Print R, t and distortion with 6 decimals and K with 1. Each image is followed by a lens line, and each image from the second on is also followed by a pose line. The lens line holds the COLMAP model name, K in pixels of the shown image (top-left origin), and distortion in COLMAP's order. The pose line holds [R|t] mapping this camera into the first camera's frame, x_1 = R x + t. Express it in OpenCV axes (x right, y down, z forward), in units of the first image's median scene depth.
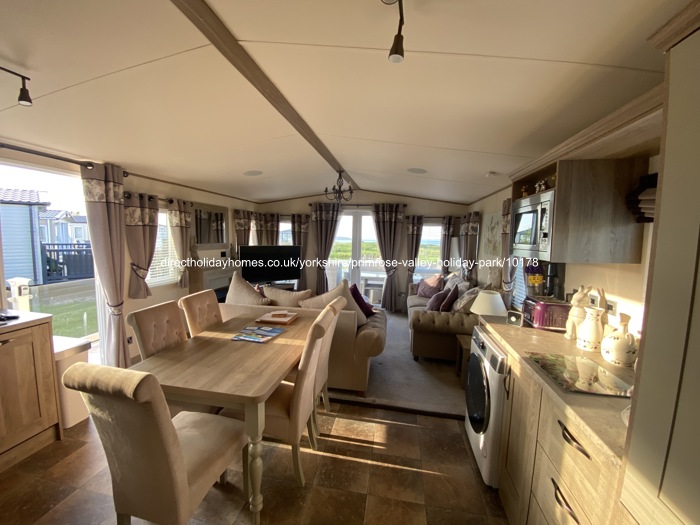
lens RADIAL K [[286.8, 0, 346.7], [0, 286.8, 262.8], [0, 0, 1]] dist [0.065383, -0.000068]
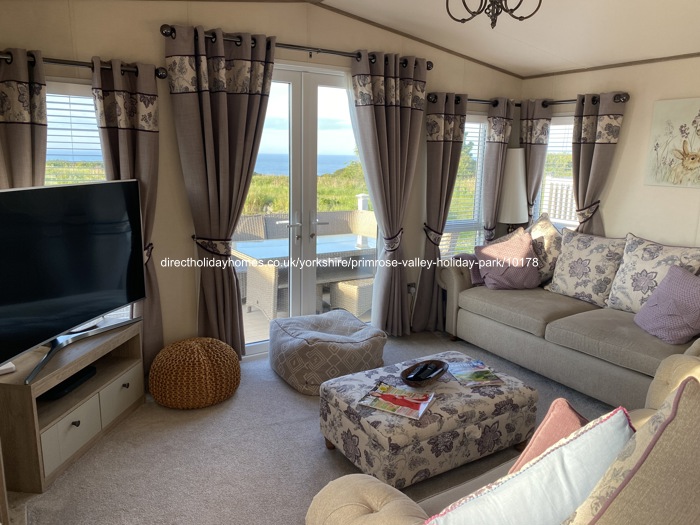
lens RADIAL K [[547.3, 0, 351.2], [0, 547.3, 260.1], [0, 0, 1]] dist [0.032163, -0.002136]
pose [[0.734191, -0.143255, 0.663658, -0.408771], [0.058003, 0.987148, 0.148914, -0.055882], [-0.676461, -0.070837, 0.733064, 0.509739]]
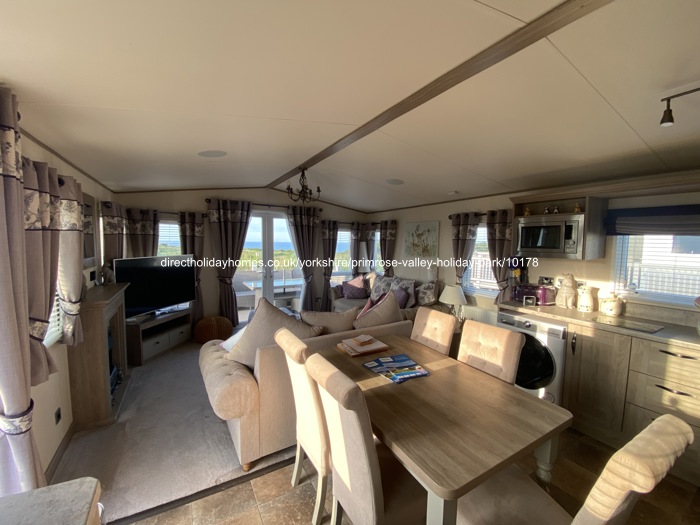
lens RADIAL K [[285.1, 0, 352.2], [0, 285.1, 267.0], [0, 0, 1]] dist [0.016947, -0.000025]
pose [[0.752555, -0.071062, 0.654685, -0.372969], [0.064562, 0.997333, 0.034040, -0.029804], [-0.655357, 0.016651, 0.755135, 0.193331]]
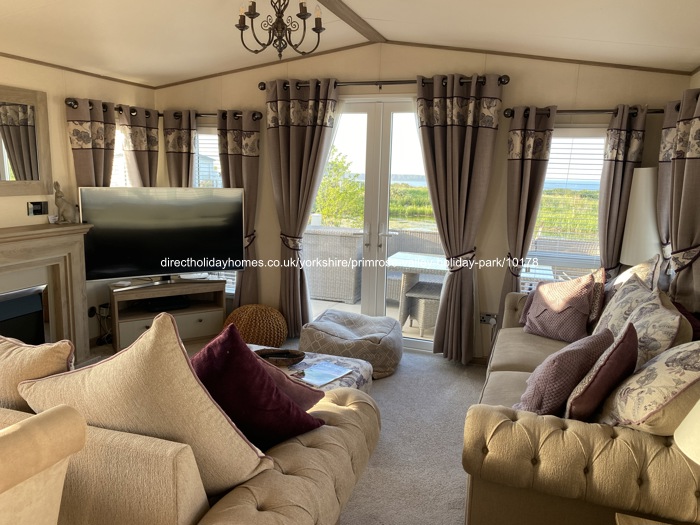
lens RADIAL K [[535.6, 0, 350.0], [0, 535.6, 262.5], [0, 0, 1]] dist [0.027389, -0.009119]
pose [[0.988079, 0.027978, -0.151381, 0.121079], [-0.017326, 0.997309, 0.071233, -0.014026], [0.152967, -0.067761, 0.985906, 0.287335]]
